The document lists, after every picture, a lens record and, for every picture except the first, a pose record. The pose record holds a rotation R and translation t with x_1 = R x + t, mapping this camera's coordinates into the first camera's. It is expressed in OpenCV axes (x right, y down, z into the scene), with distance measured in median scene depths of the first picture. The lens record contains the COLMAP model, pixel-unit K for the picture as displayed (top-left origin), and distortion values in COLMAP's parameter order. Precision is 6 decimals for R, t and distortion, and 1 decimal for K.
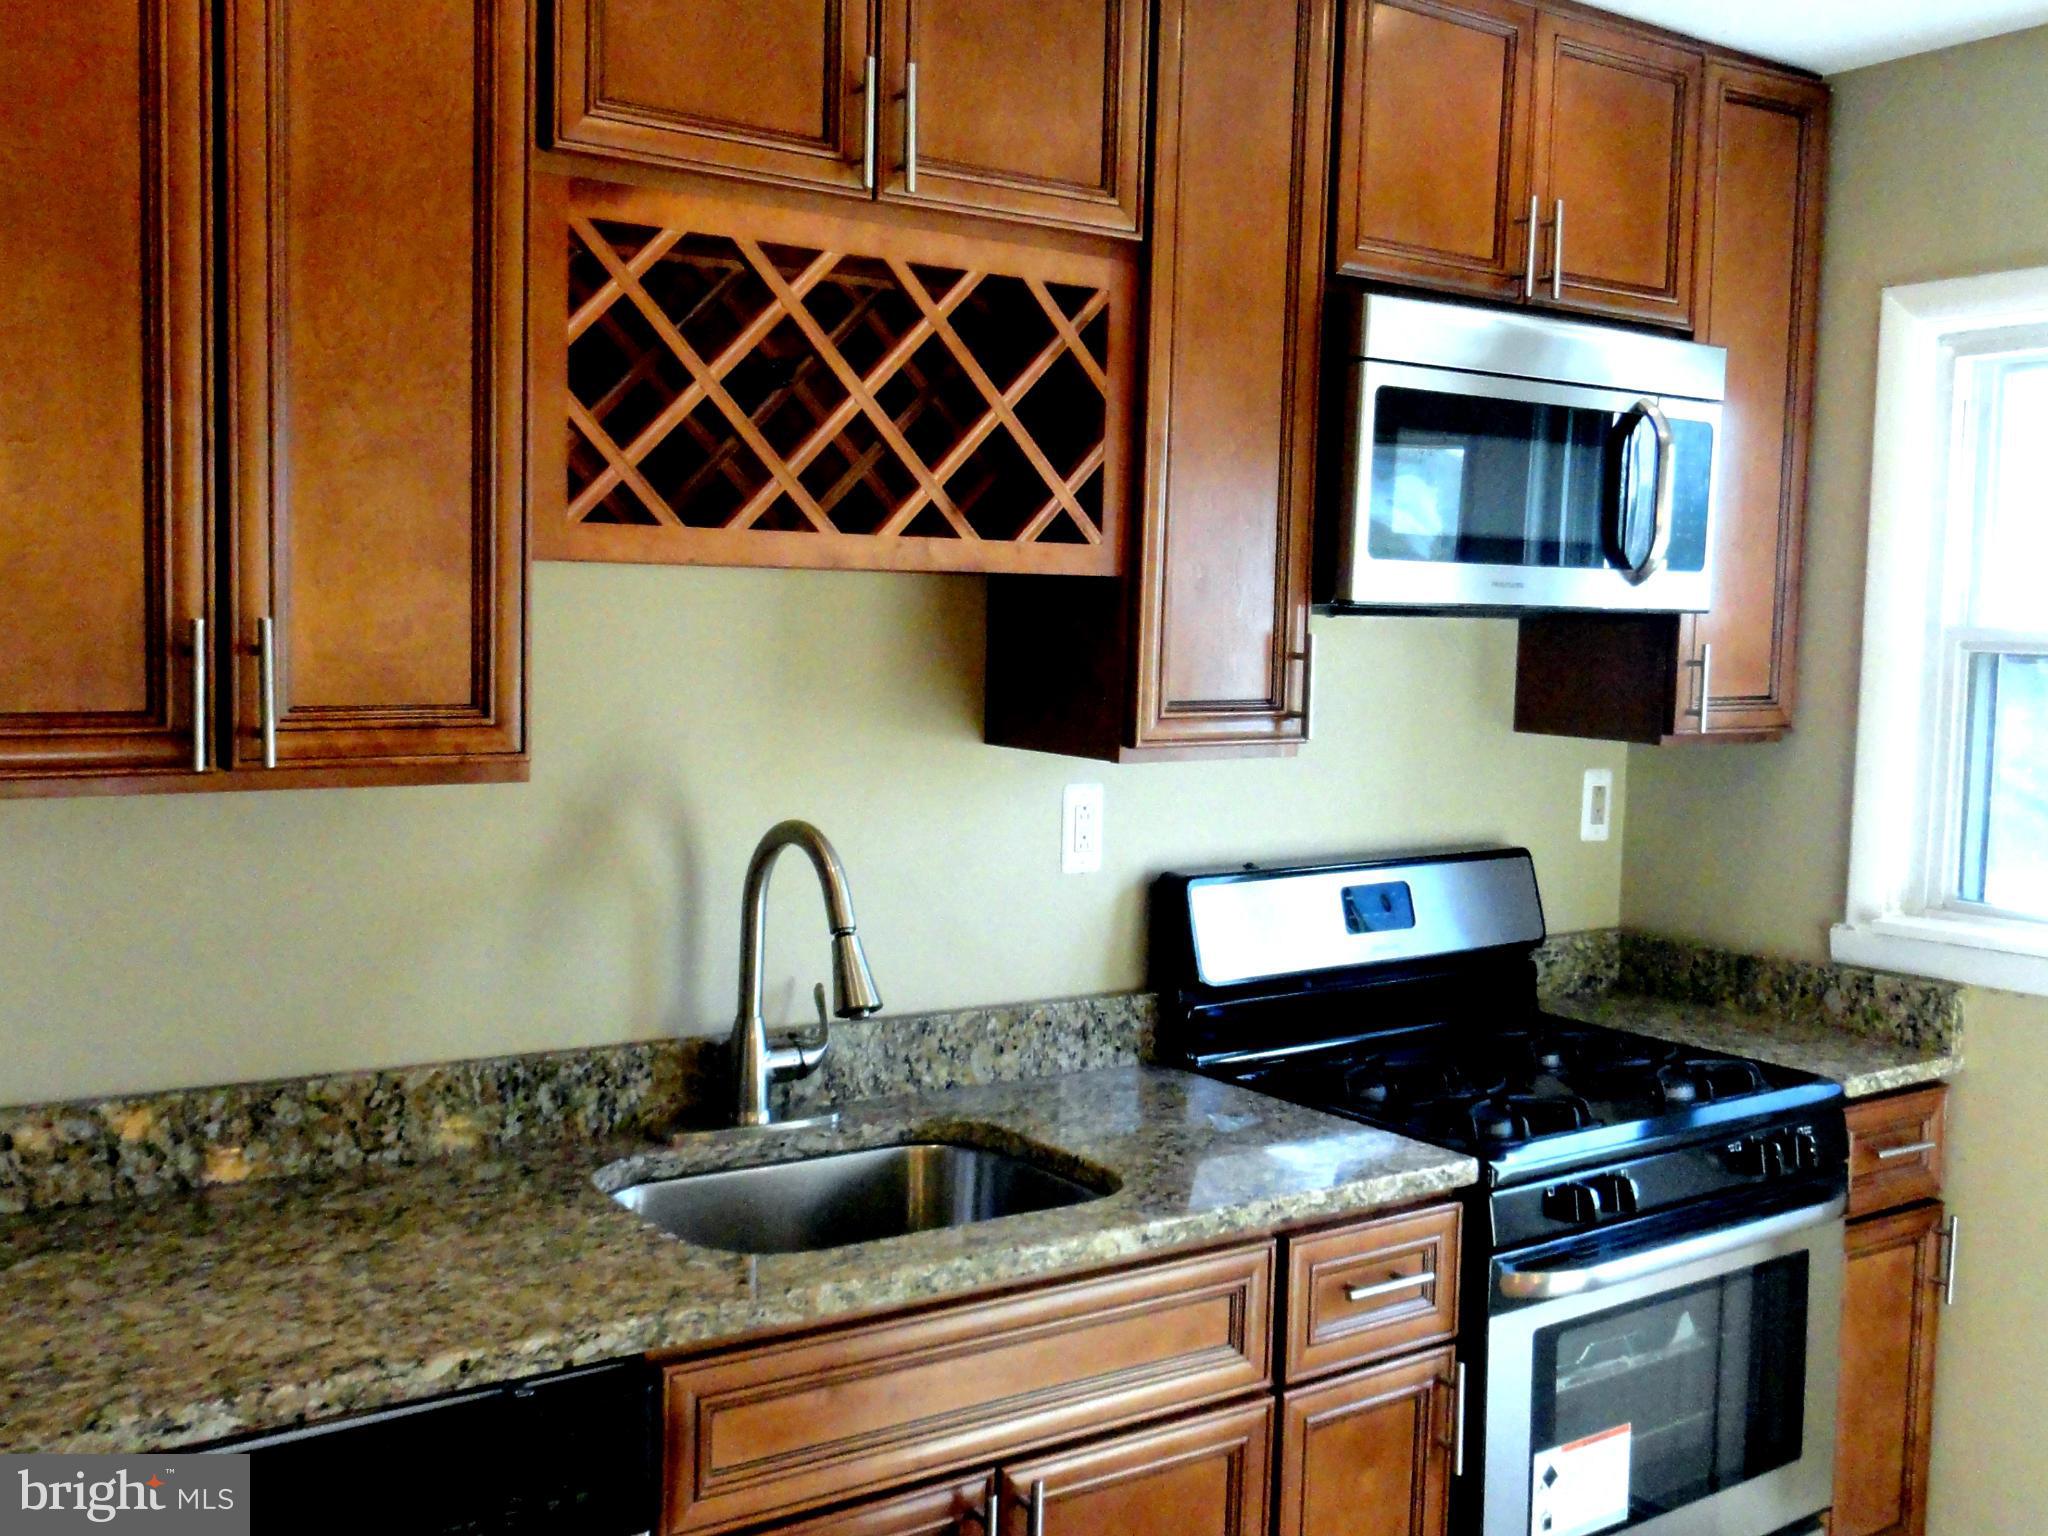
lens RADIAL K [[1977.7, 0, 1024.0], [0, 1977.7, 768.0], [0, 0, 1]] dist [-0.010996, 0.026929]
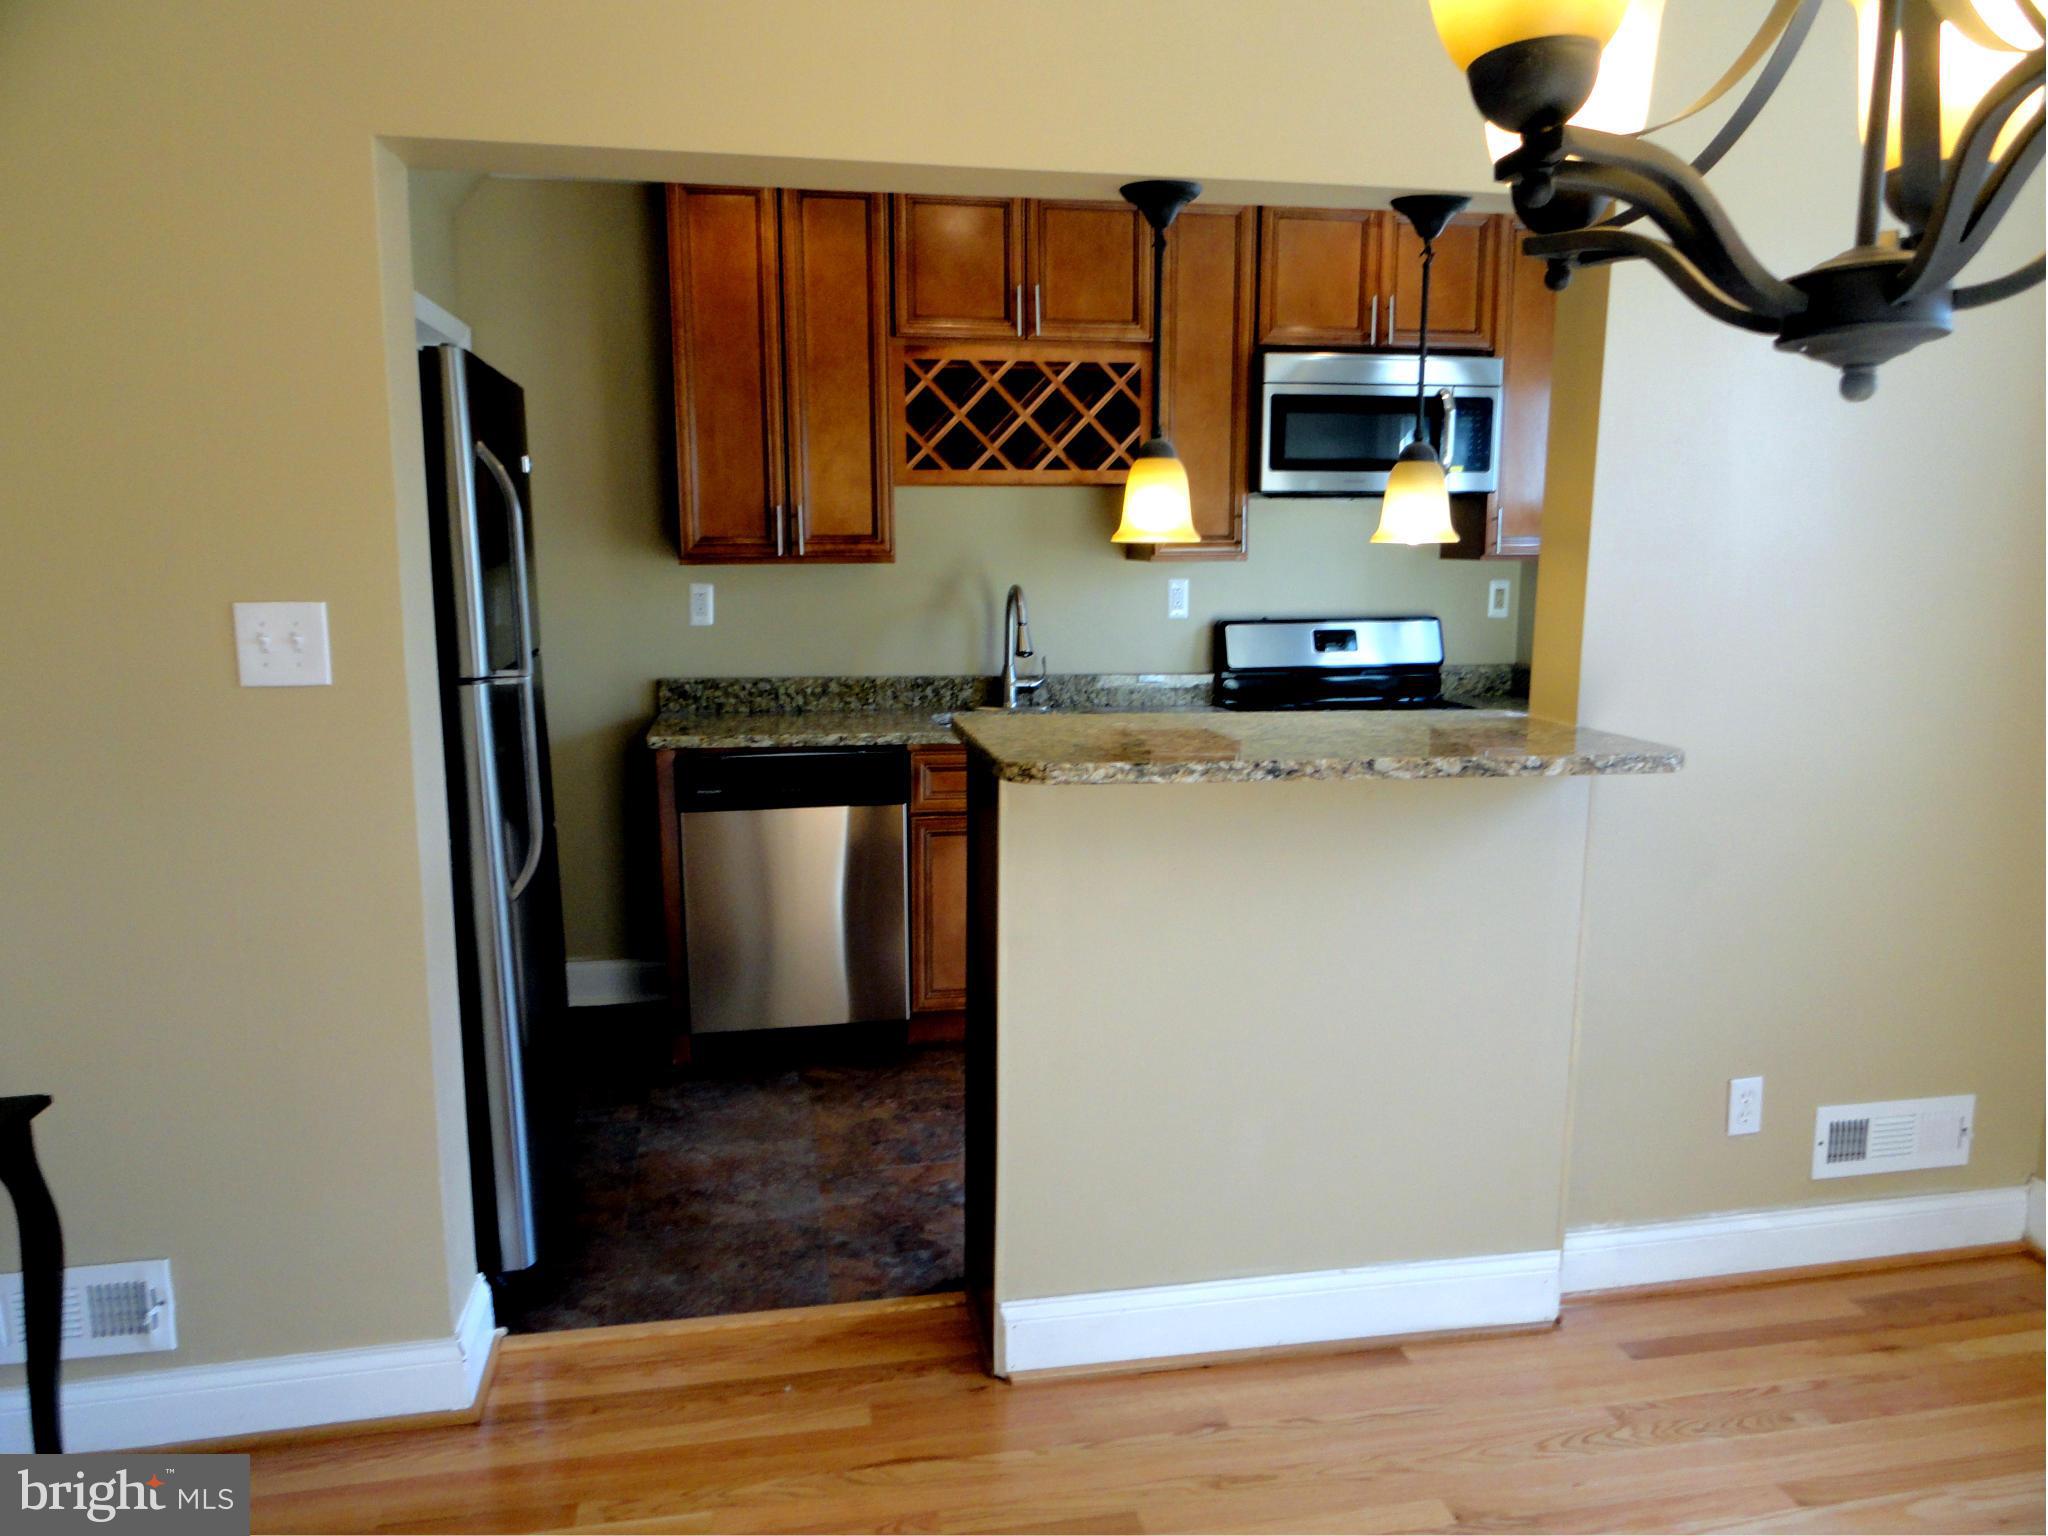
lens RADIAL K [[1430.4, 0, 1023.2], [0, 1430.4, 779.0], [0, 0, 1]] dist [-0.001639, -0.000802]
pose [[0.908522, 0.040201, -0.415899, 0.682343], [-0.008843, 0.996988, 0.077052, 0.136017], [0.417744, -0.066326, 0.906141, -0.701407]]
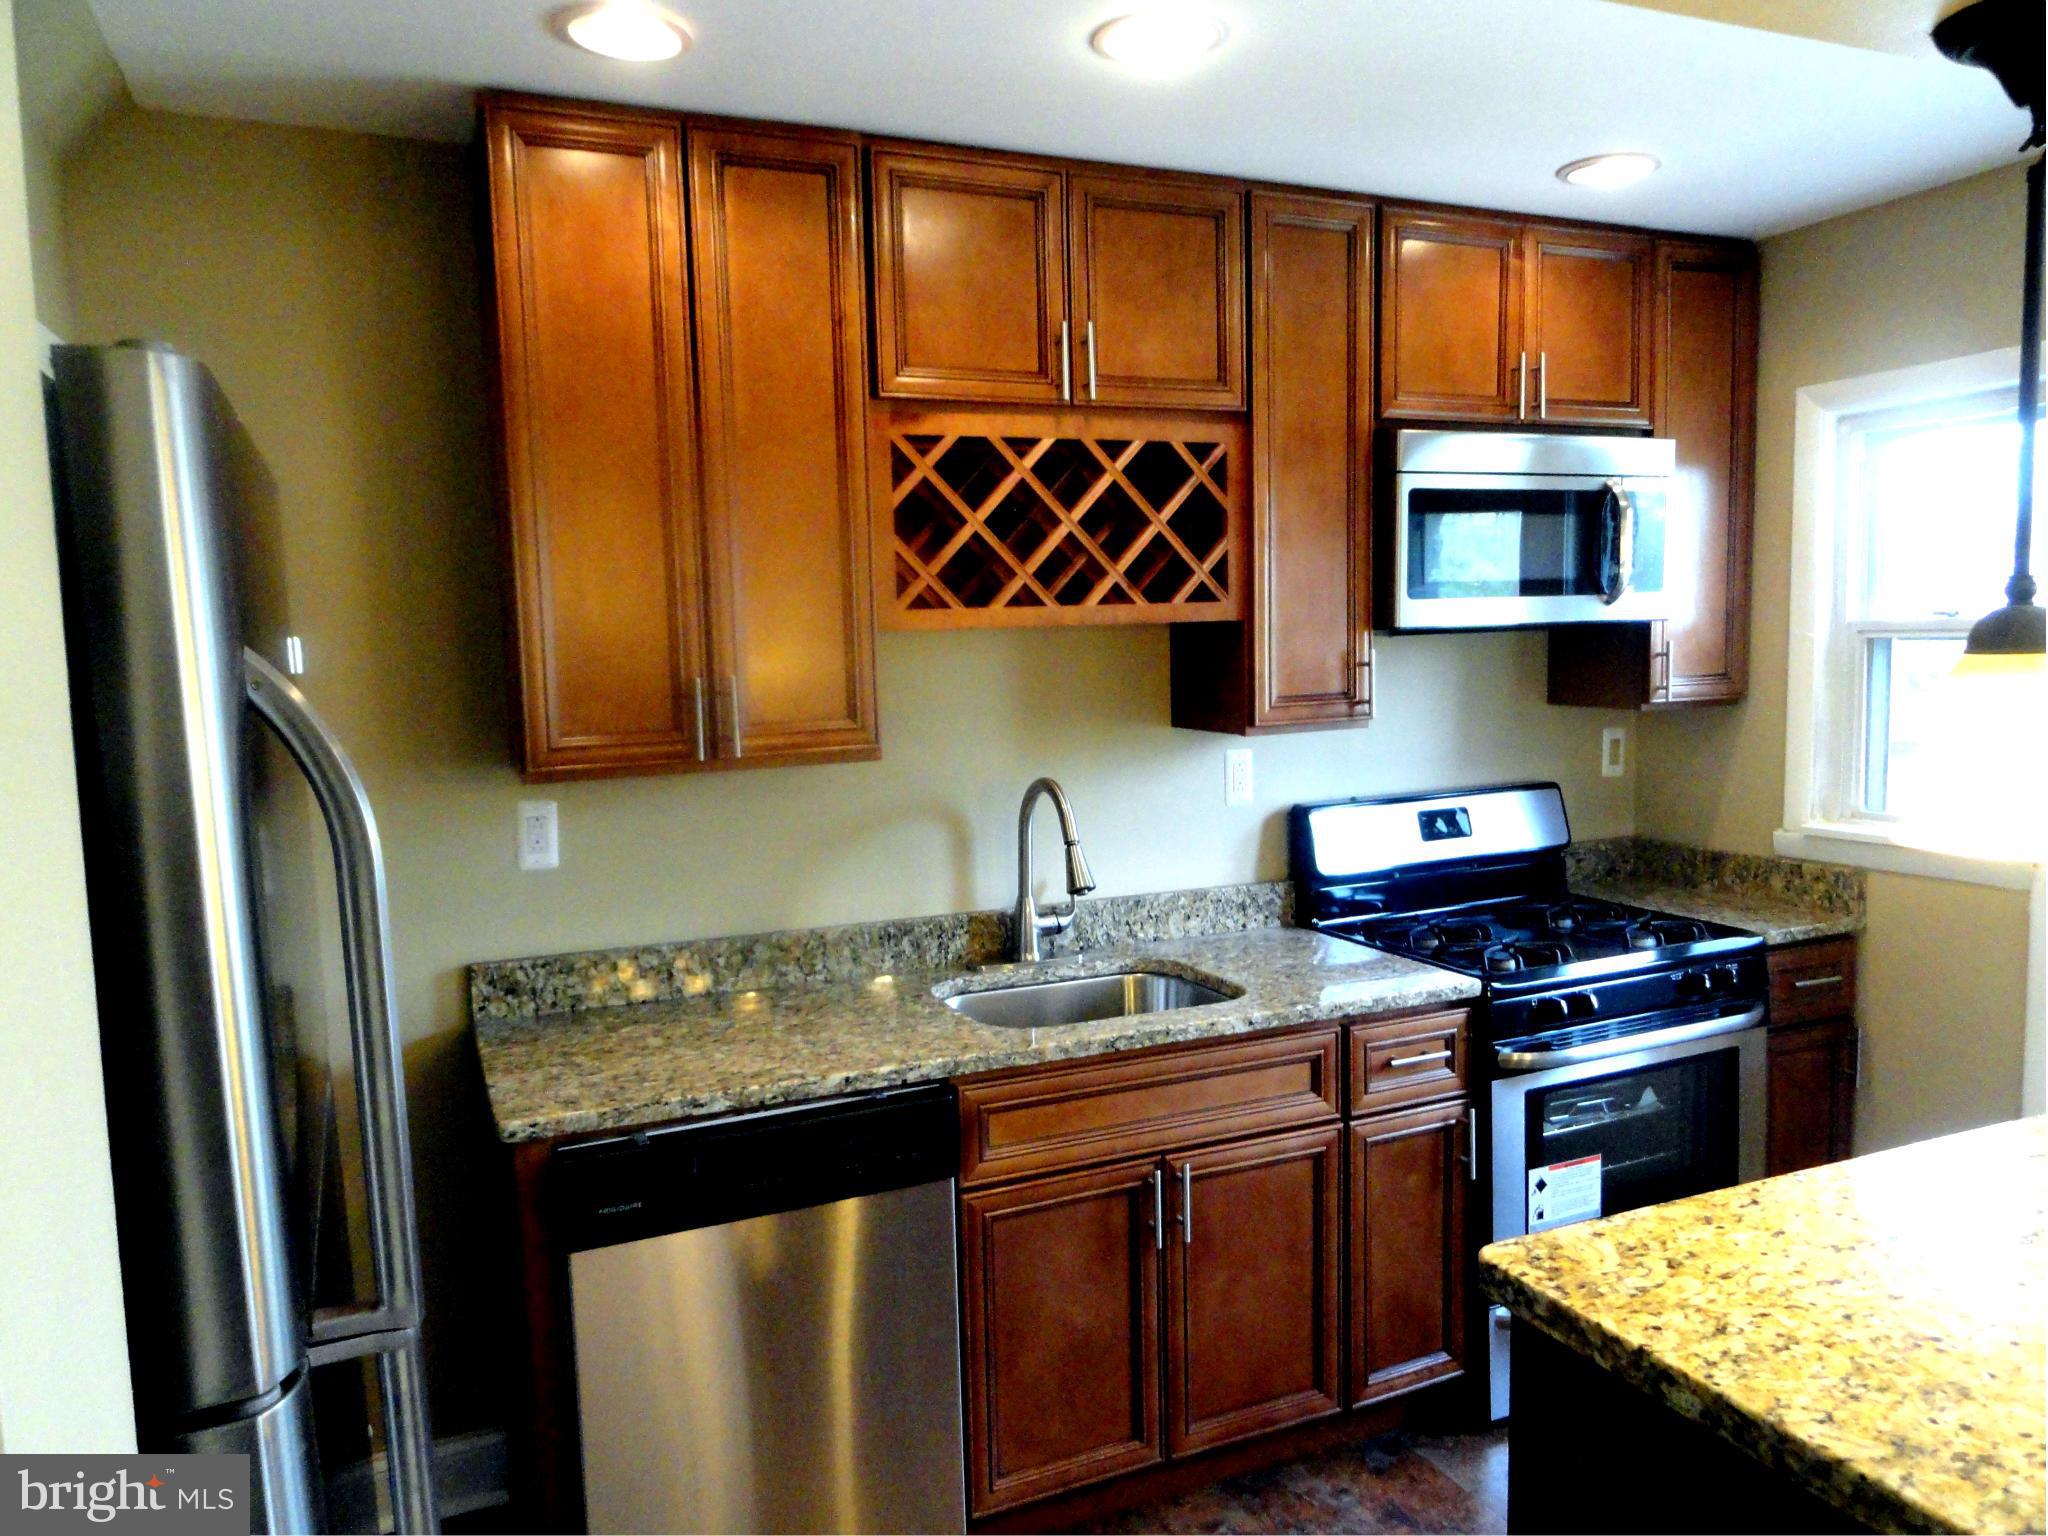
lens RADIAL K [[1430.4, 0, 1023.2], [0, 1430.4, 779.0], [0, 0, 1]] dist [-0.001639, -0.000802]
pose [[0.979331, -0.030093, -0.200014, 0.108877], [0.035179, 0.999141, 0.021921, 0.000141], [0.199182, -0.028504, 0.979548, -0.188179]]
